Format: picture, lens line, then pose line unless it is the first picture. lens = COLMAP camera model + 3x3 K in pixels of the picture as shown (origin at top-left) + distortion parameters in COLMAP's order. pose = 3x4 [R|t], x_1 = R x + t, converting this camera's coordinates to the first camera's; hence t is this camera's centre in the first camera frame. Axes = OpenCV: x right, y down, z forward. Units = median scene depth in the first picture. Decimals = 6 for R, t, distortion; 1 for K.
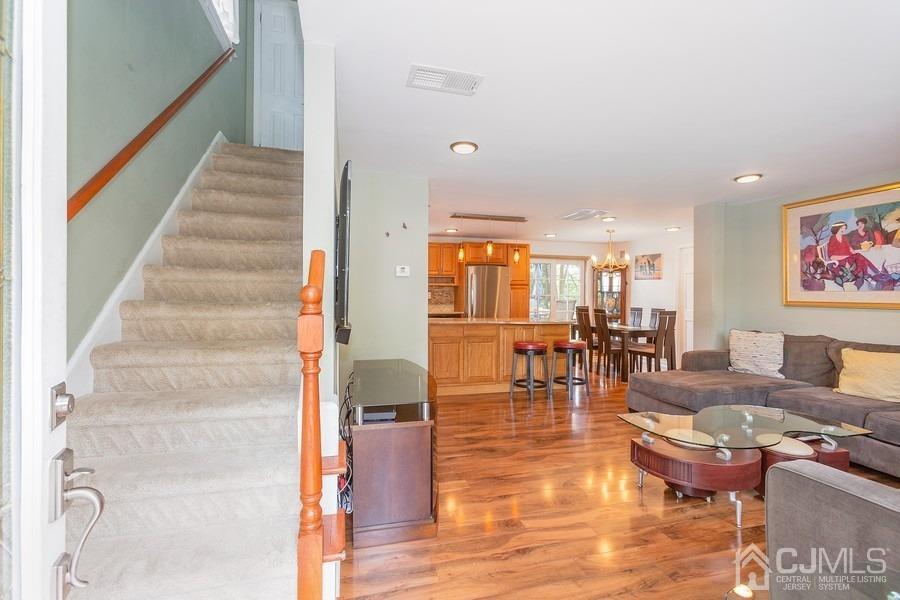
lens RADIAL K [[400.8, 0, 445.3], [0, 400.8, 293.5], [0, 0, 1]] dist [-0.004769, 0.003347]
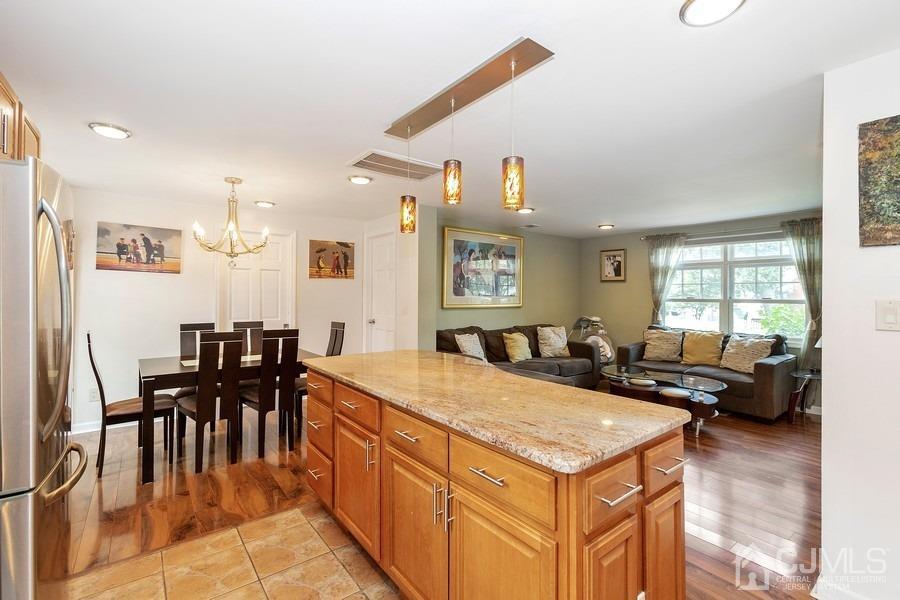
lens RADIAL K [[400.8, 0, 453.0], [0, 400.8, 291.8], [0, 0, 1]] dist [-0.004769, 0.003347]
pose [[-0.413765, -0.000997, 0.910383, -0.225495], [-0.006206, 0.999979, -0.001726, -0.014591], [-0.910363, -0.006364, -0.413762, 1.203284]]
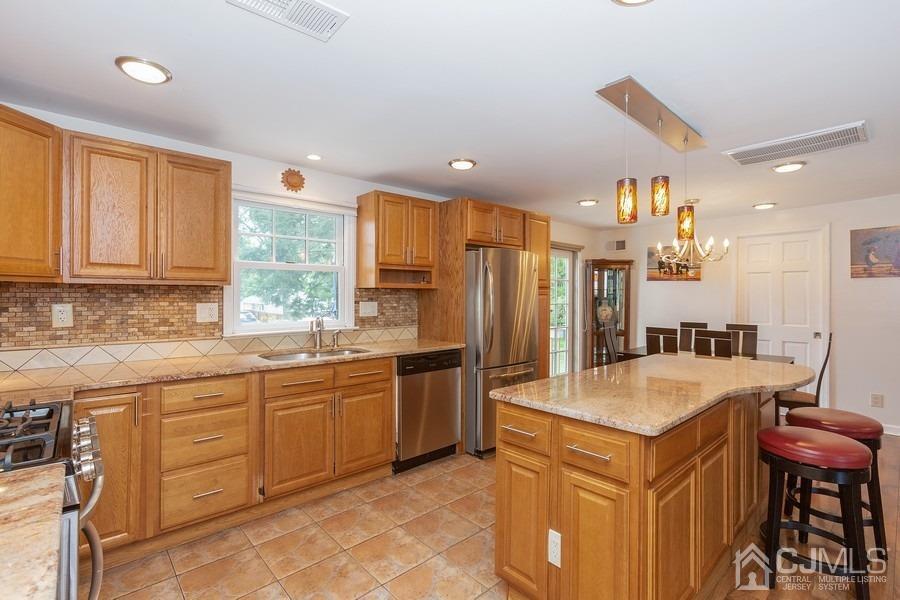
lens RADIAL K [[416.3, 0, 444.4], [0, 416.3, 295.1], [0, 0, 1]] dist [-0.002949, 0.001649]
pose [[0.884012, -0.003927, 0.467448, -0.280179], [0.003606, 0.999992, 0.001582, -0.018455], [-0.467451, 0.000288, 0.884019, 0.771628]]
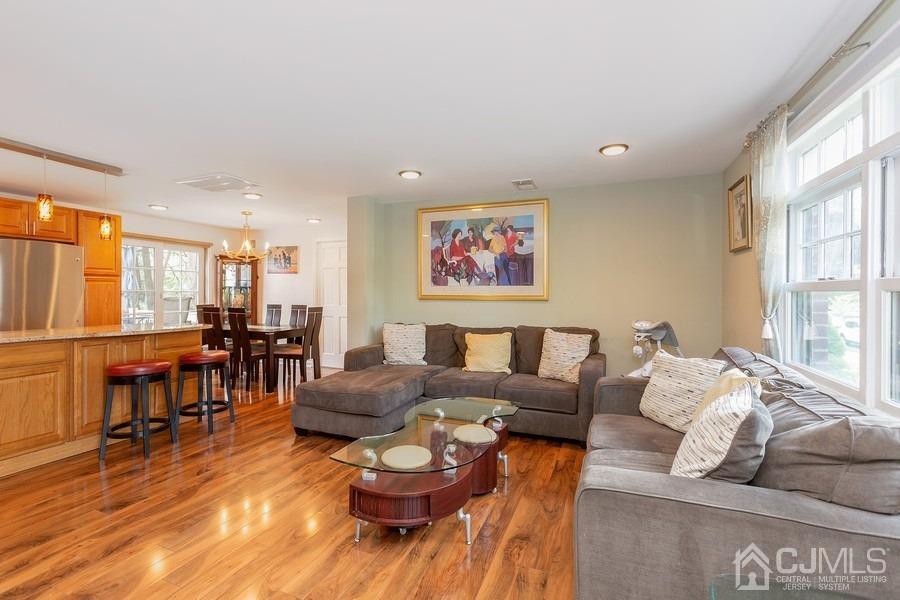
lens RADIAL K [[400.8, 0, 447.3], [0, 400.8, 294.7], [0, 0, 1]] dist [-0.004769, 0.003347]
pose [[0.598408, -0.008167, 0.801150, -0.004838], [0.000582, 0.999952, 0.009758, 0.006133], [-0.801191, -0.005373, 0.598384, 0.215463]]
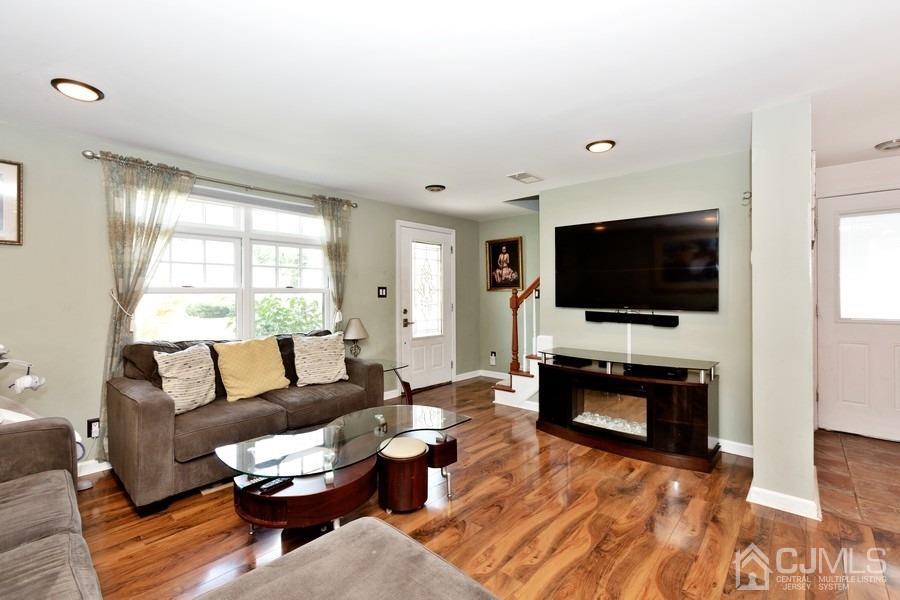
lens RADIAL K [[400.8, 0, 445.9], [0, 400.8, 294.1], [0, 0, 1]] dist [-0.004769, 0.003347]
pose [[-0.835102, -0.005992, -0.550063, 0.524328], [-0.006237, 0.999980, -0.001425, 0.009490], [0.550060, 0.002241, -0.835122, 0.922125]]
